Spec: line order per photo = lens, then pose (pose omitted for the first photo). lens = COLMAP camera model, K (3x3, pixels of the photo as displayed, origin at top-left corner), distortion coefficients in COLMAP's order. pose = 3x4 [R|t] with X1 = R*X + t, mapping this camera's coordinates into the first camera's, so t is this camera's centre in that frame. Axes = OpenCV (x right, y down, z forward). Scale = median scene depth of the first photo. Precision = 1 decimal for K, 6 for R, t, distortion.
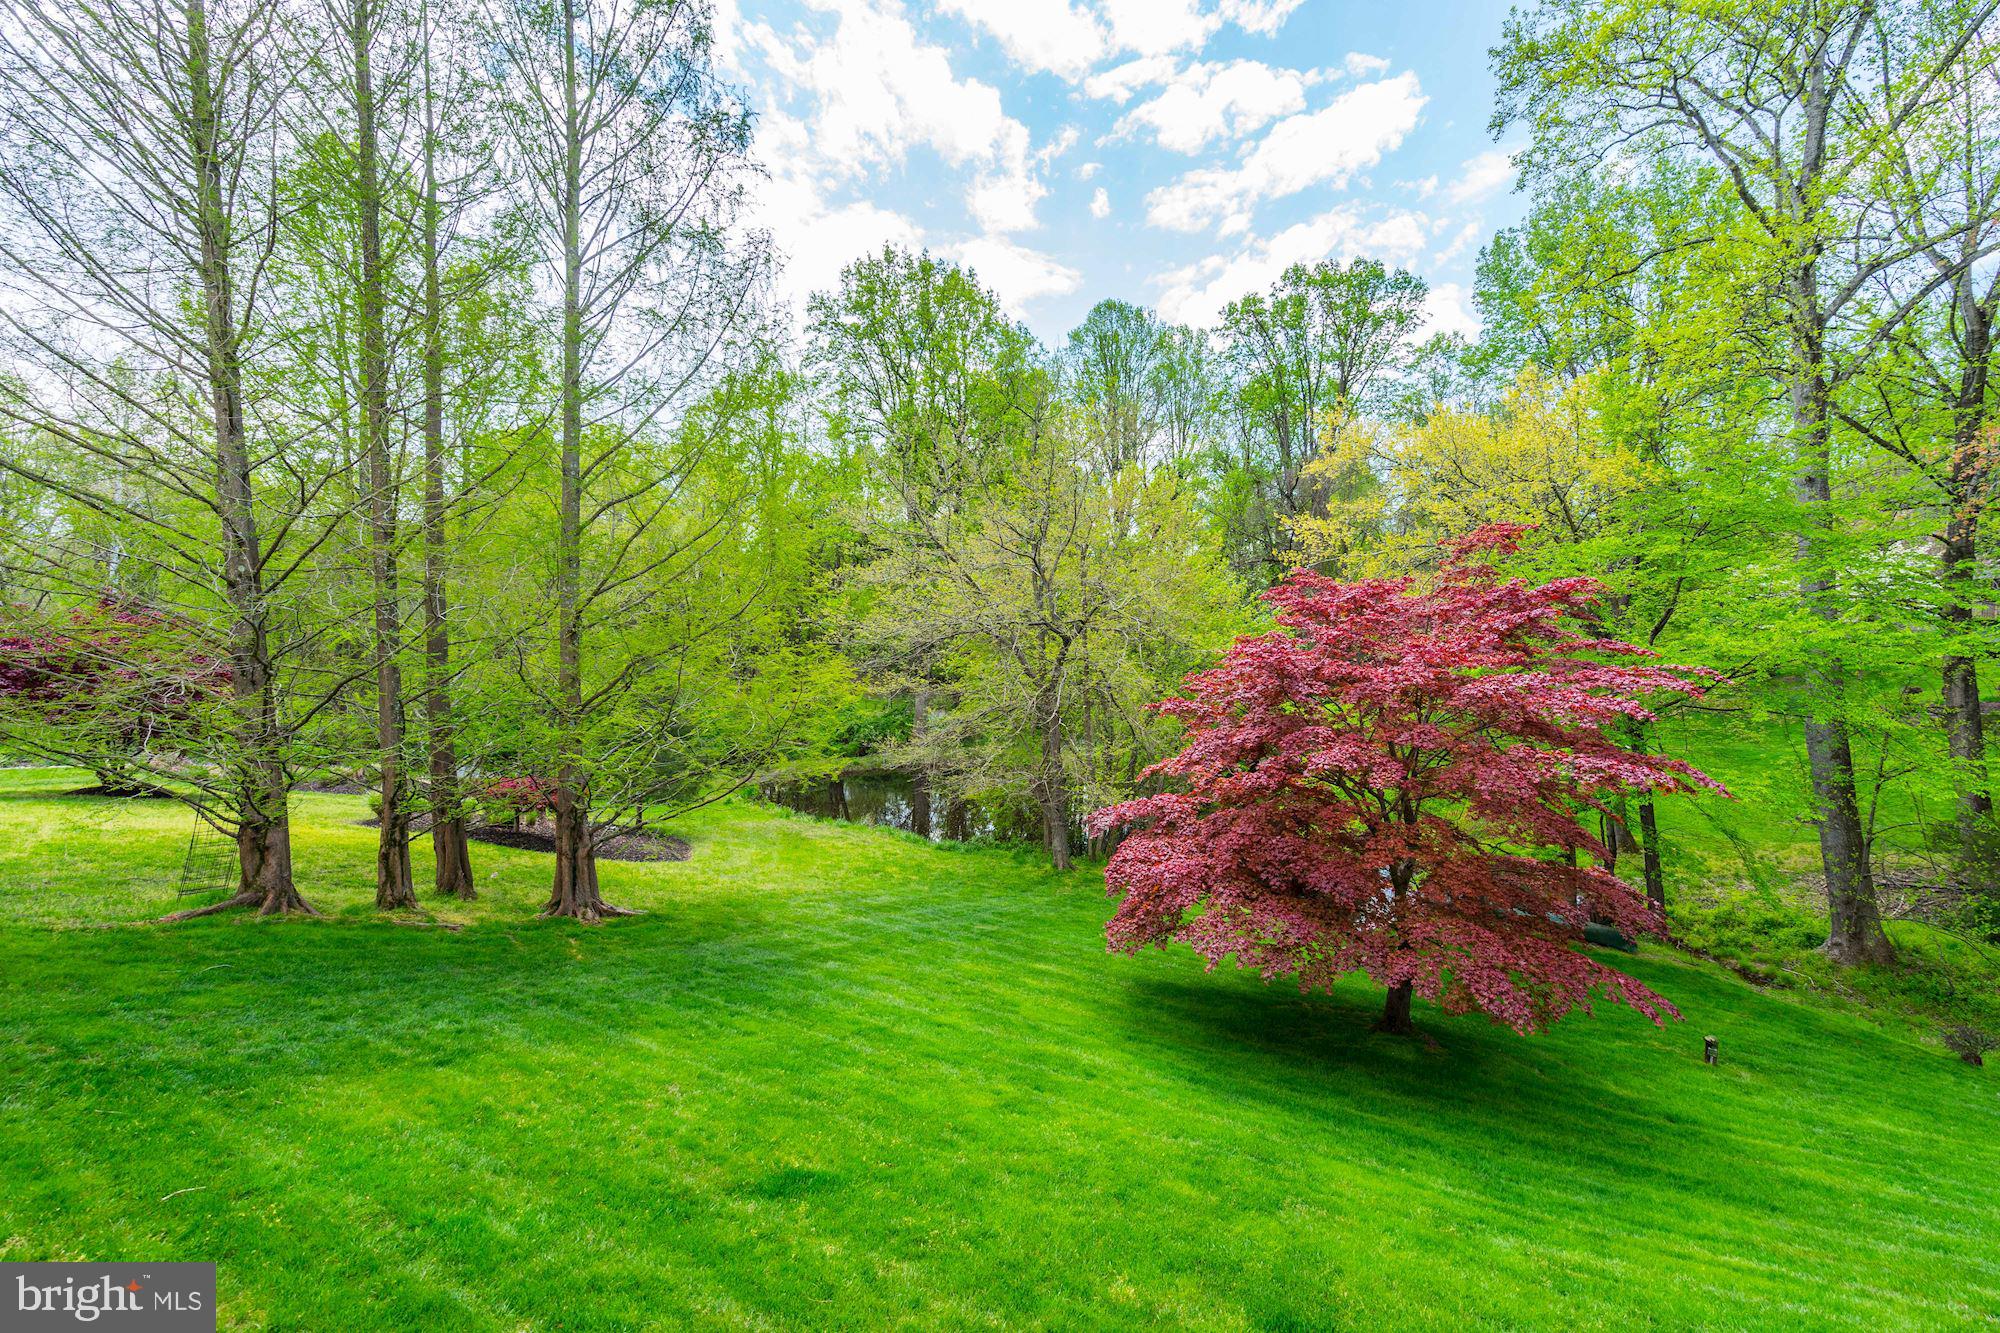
lens RADIAL K [[890.4, 0, 1000.0], [0, 890.4, 666.5], [0, 0, 1]] dist [-0.001203, 0.000025]
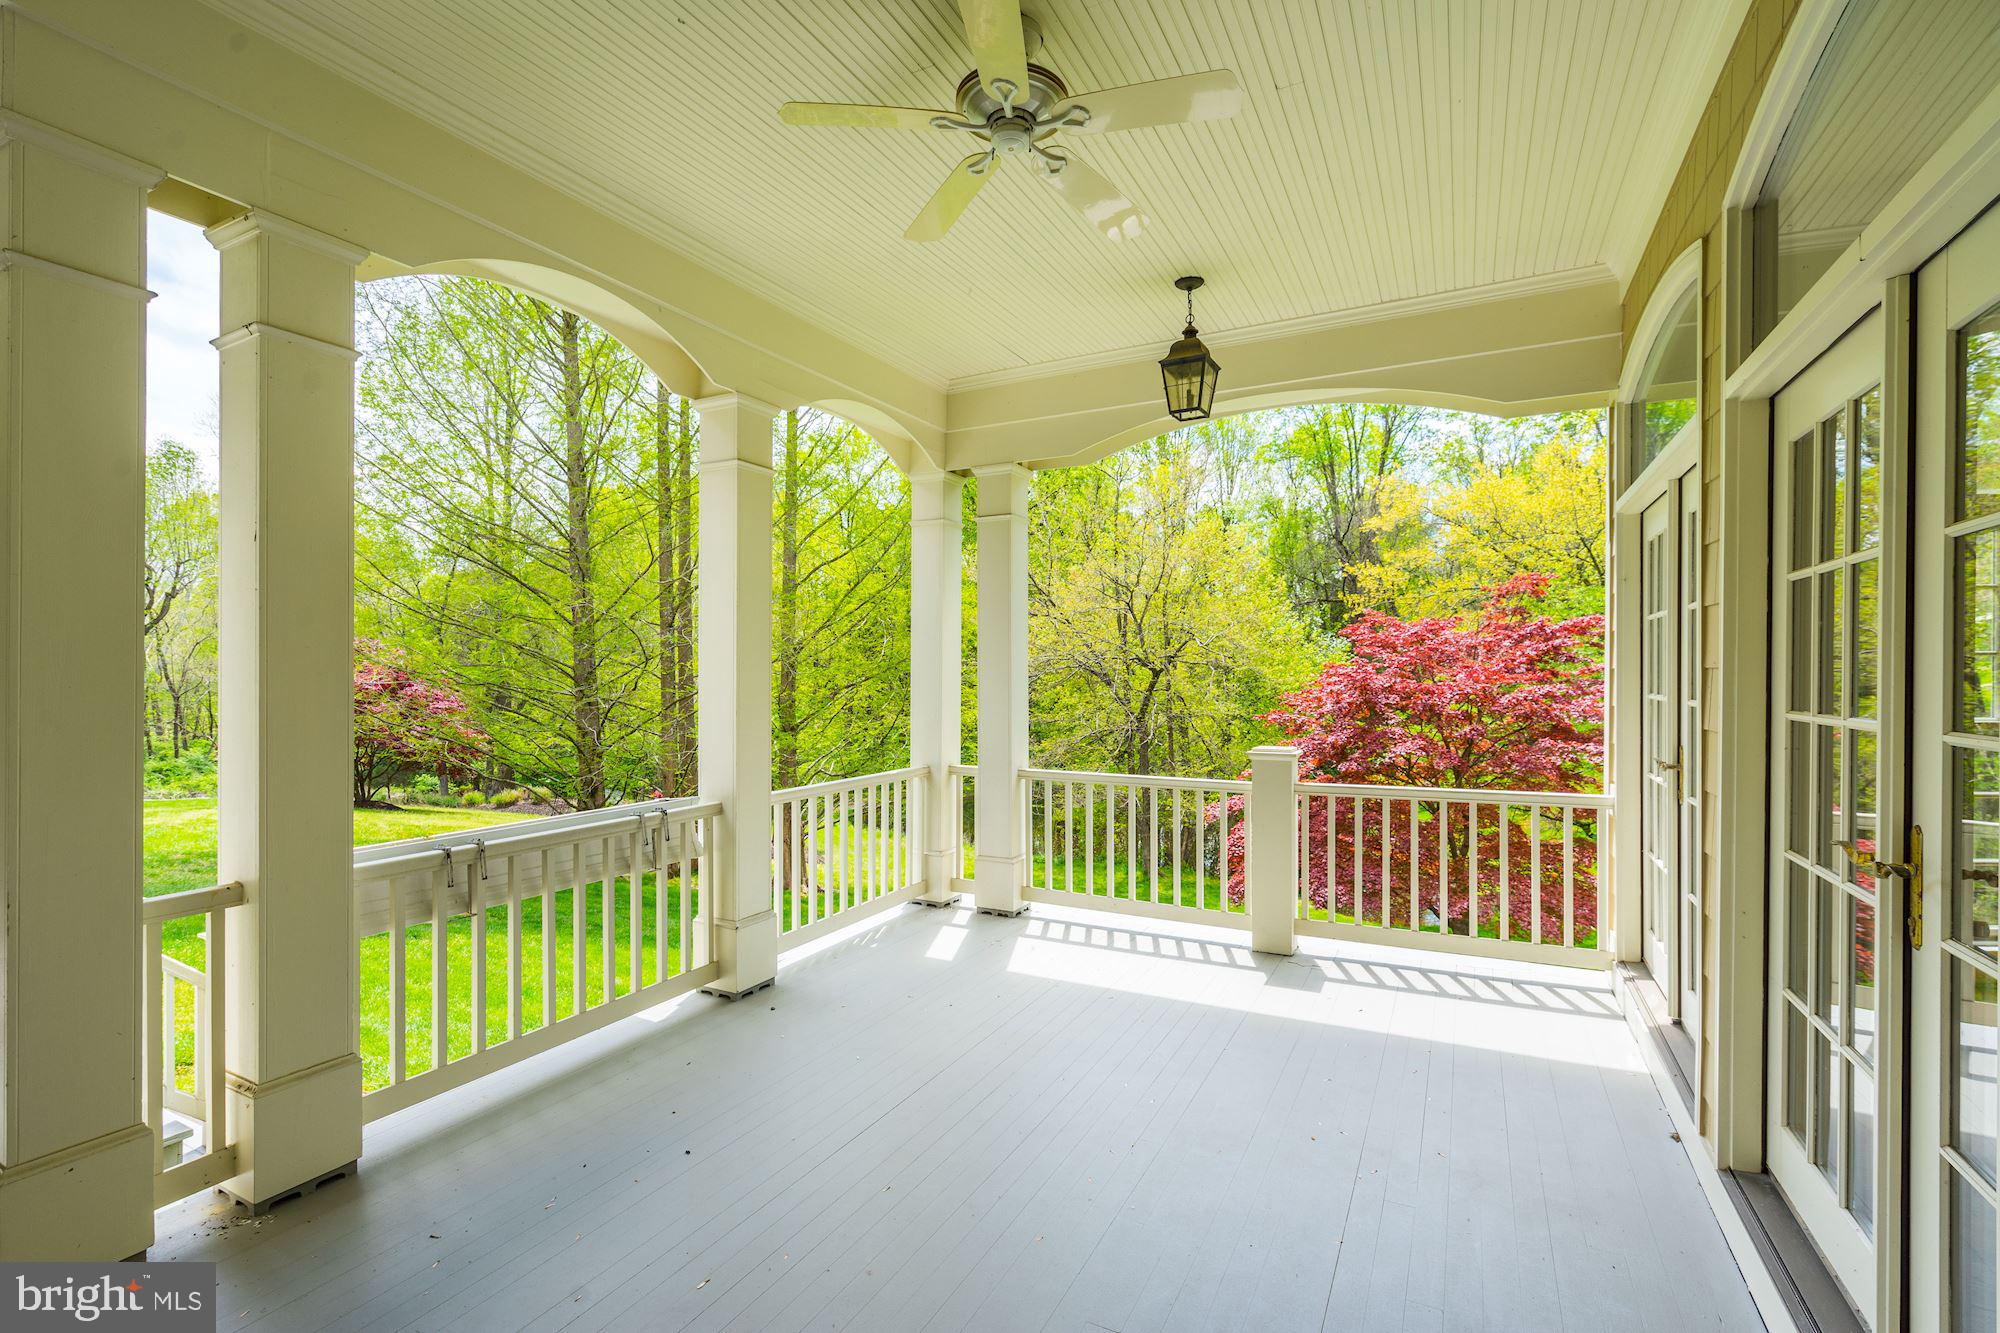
lens RADIAL K [[890.4, 0, 1000.0], [0, 890.4, 666.5], [0, 0, 1]] dist [-0.001203, 0.000025]
pose [[0.999001, -0.008209, -0.043930, -0.093479], [0.006196, 0.998933, -0.045759, 0.016928], [0.044259, 0.045441, 0.997986, -0.196711]]
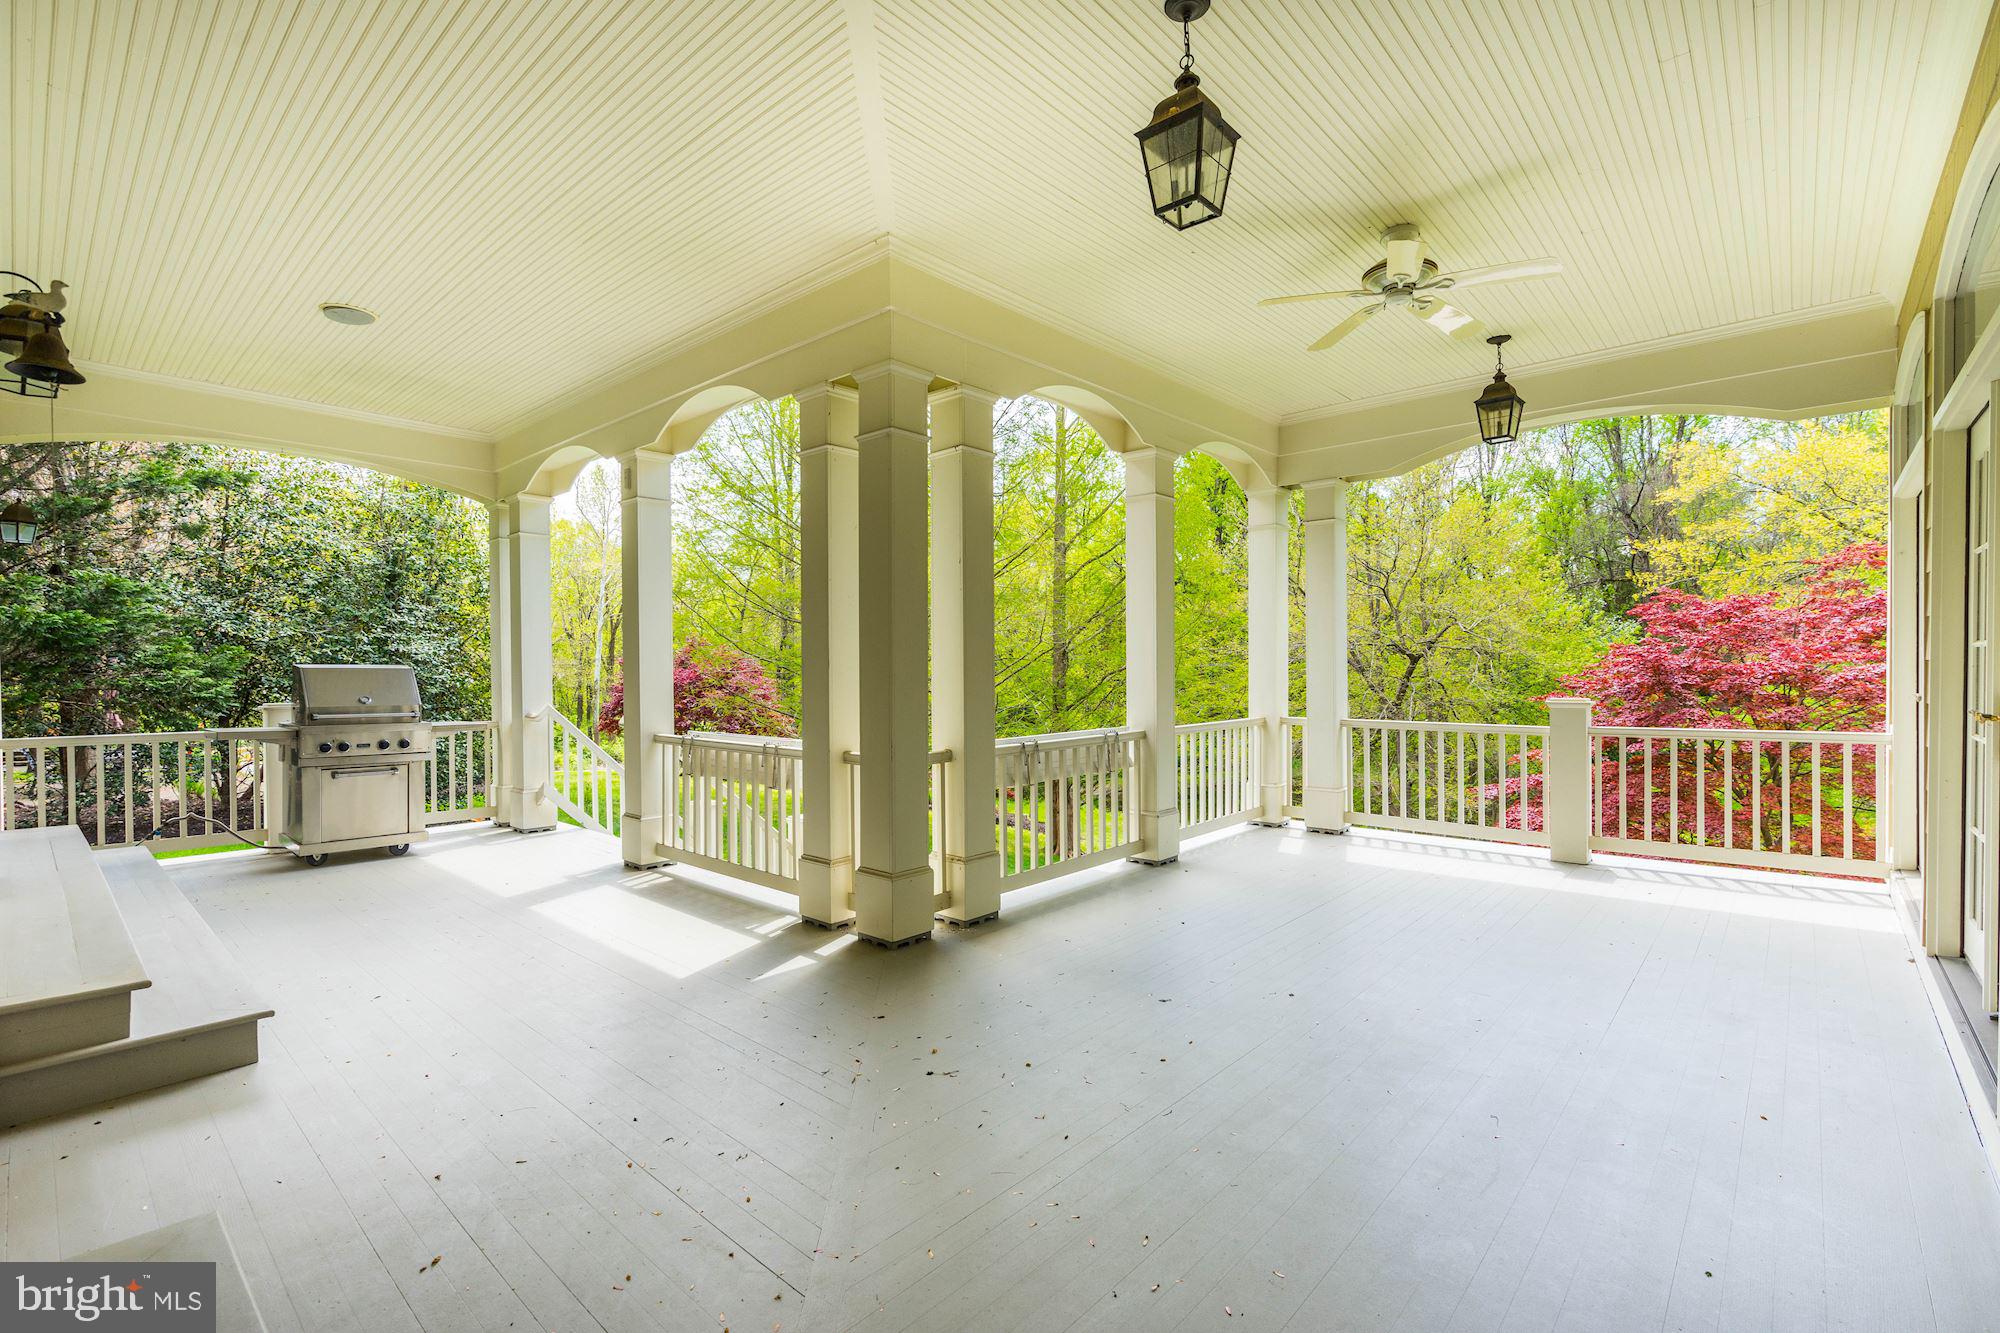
lens RADIAL K [[890.4, 0, 1000.0], [0, 890.4, 666.5], [0, 0, 1]] dist [-0.001203, 0.000025]
pose [[0.957027, -0.014695, -0.289625, -0.122255], [0.003420, 0.999218, -0.039397, 0.027168], [0.289978, 0.036714, 0.956329, -0.280656]]
